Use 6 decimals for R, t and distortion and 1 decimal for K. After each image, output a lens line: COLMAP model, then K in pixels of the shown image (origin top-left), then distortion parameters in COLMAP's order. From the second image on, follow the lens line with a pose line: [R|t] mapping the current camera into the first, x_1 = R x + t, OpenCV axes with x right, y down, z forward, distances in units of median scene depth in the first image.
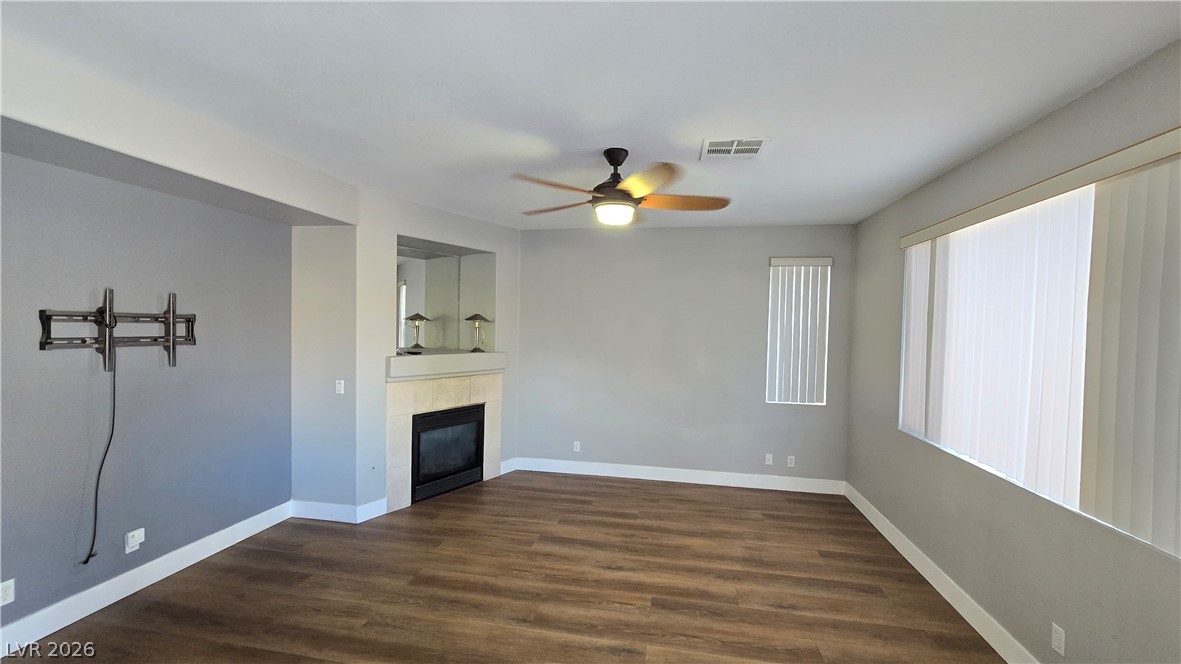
lens RADIAL K [[481.7, 0, 594.8], [0, 481.7, 338.1], [0, 0, 1]] dist [-0.001220, -0.000651]
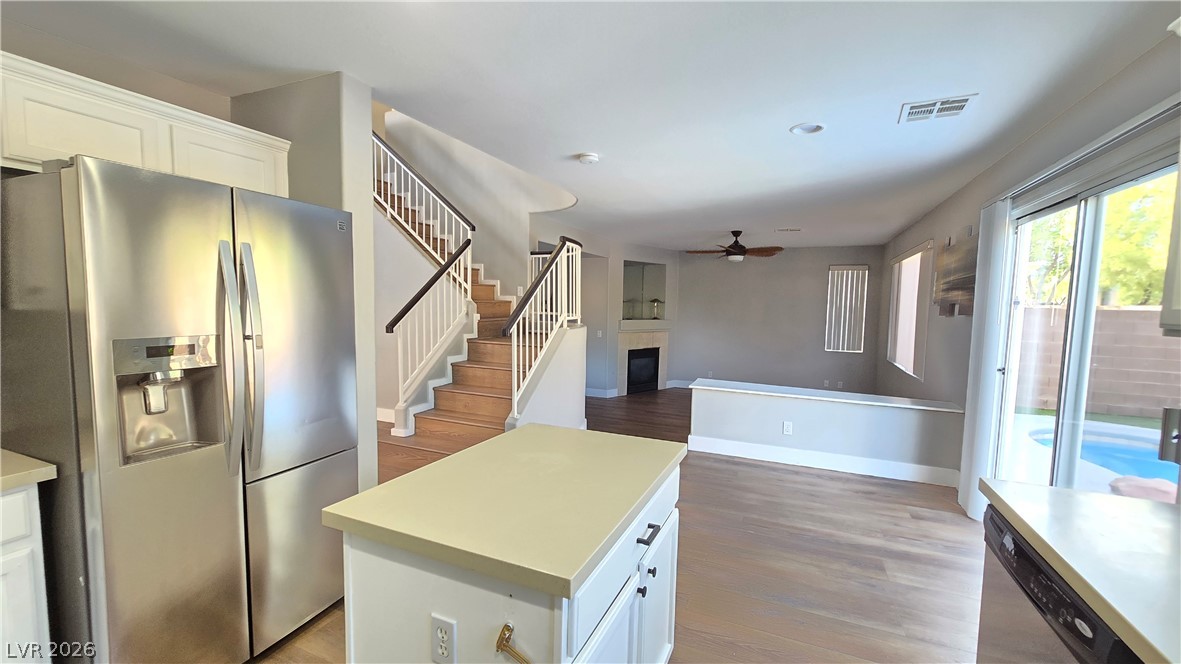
lens RADIAL K [[475.1, 0, 591.6], [0, 475.1, 334.3], [0, 0, 1]] dist [-0.009719, 0.003789]
pose [[0.970097, 0.015796, -0.242201, -0.044001], [-0.005895, 0.999119, 0.041549, 0.011850], [0.242644, -0.038878, 0.969336, -0.846020]]
